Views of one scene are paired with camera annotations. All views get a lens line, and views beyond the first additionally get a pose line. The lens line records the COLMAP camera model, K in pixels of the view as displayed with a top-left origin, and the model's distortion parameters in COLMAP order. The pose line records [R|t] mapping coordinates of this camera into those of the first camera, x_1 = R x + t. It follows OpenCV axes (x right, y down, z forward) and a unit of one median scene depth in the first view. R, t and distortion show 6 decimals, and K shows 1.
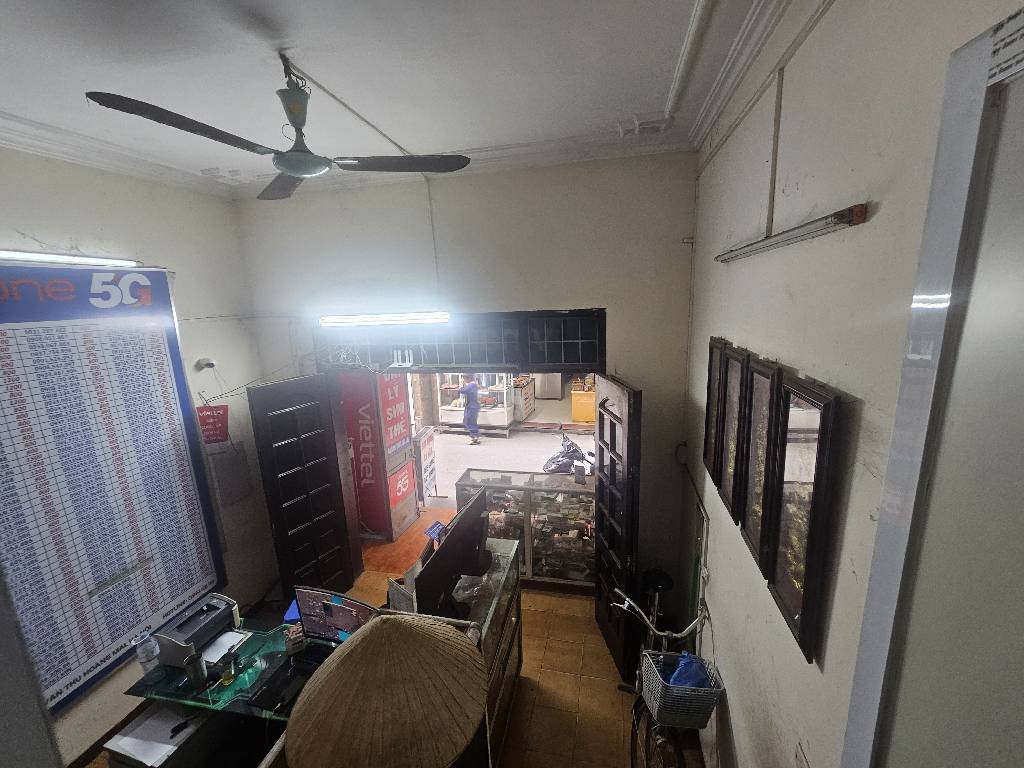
lens RADIAL K [[419.6, 0, 512.0], [0, 419.6, 384.0], [0, 0, 1]] dist [-0.000968, -0.000279]
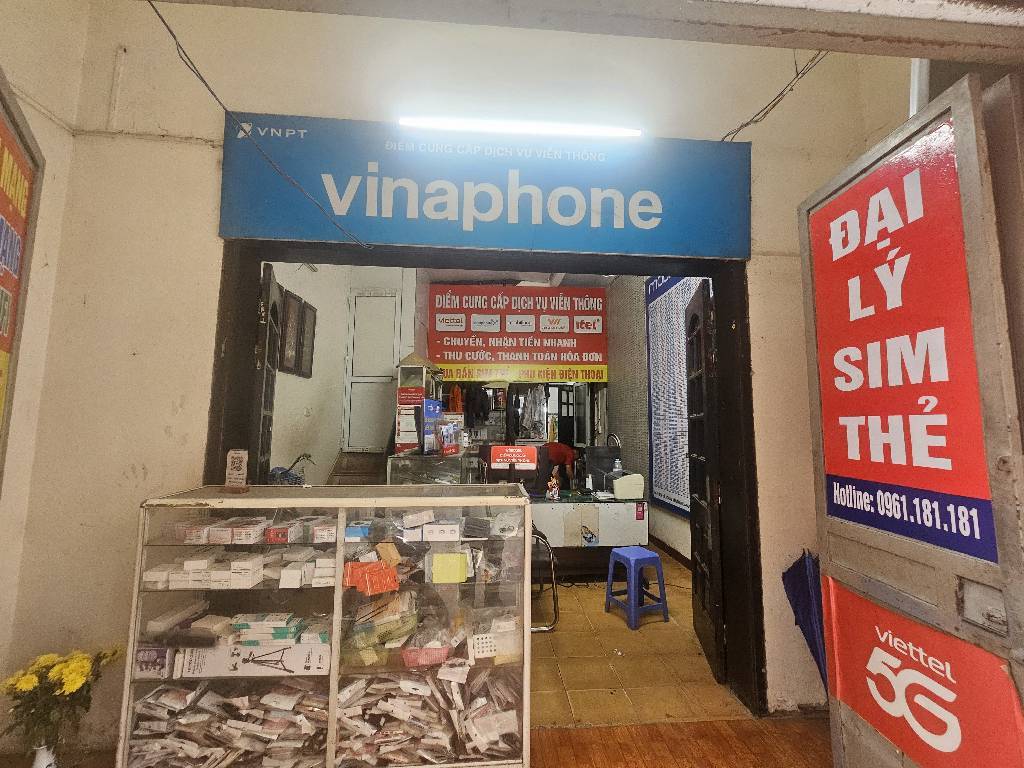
lens RADIAL K [[419.6, 0, 512.0], [0, 419.6, 384.0], [0, 0, 1]] dist [-0.000968, -0.000279]
pose [[-0.961343, 0.003601, -0.275332, 0.013083], [-0.027905, 0.993492, 0.110426, 0.085390], [0.273937, 0.113841, -0.954986, 1.844201]]
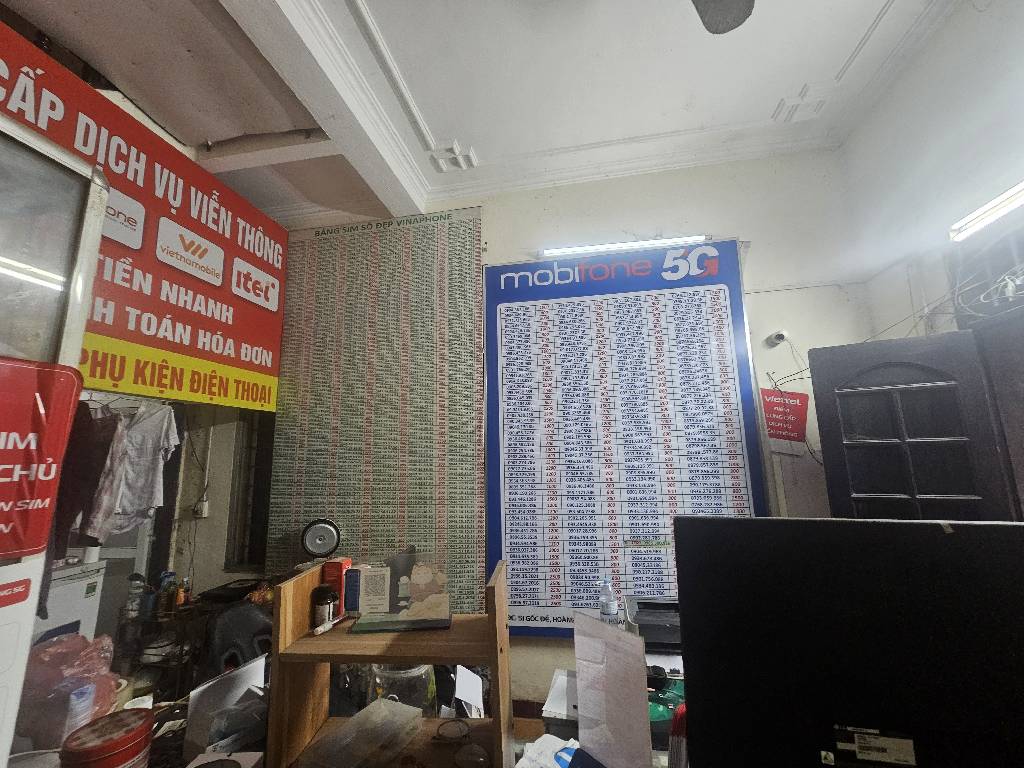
lens RADIAL K [[419.6, 0, 512.0], [0, 419.6, 384.0], [0, 0, 1]] dist [-0.000968, -0.000279]
pose [[0.035981, -0.129586, -0.990915, 0.046742], [-0.182126, 0.974102, -0.134000, 0.259880], [0.982617, 0.185293, 0.011448, 0.540494]]
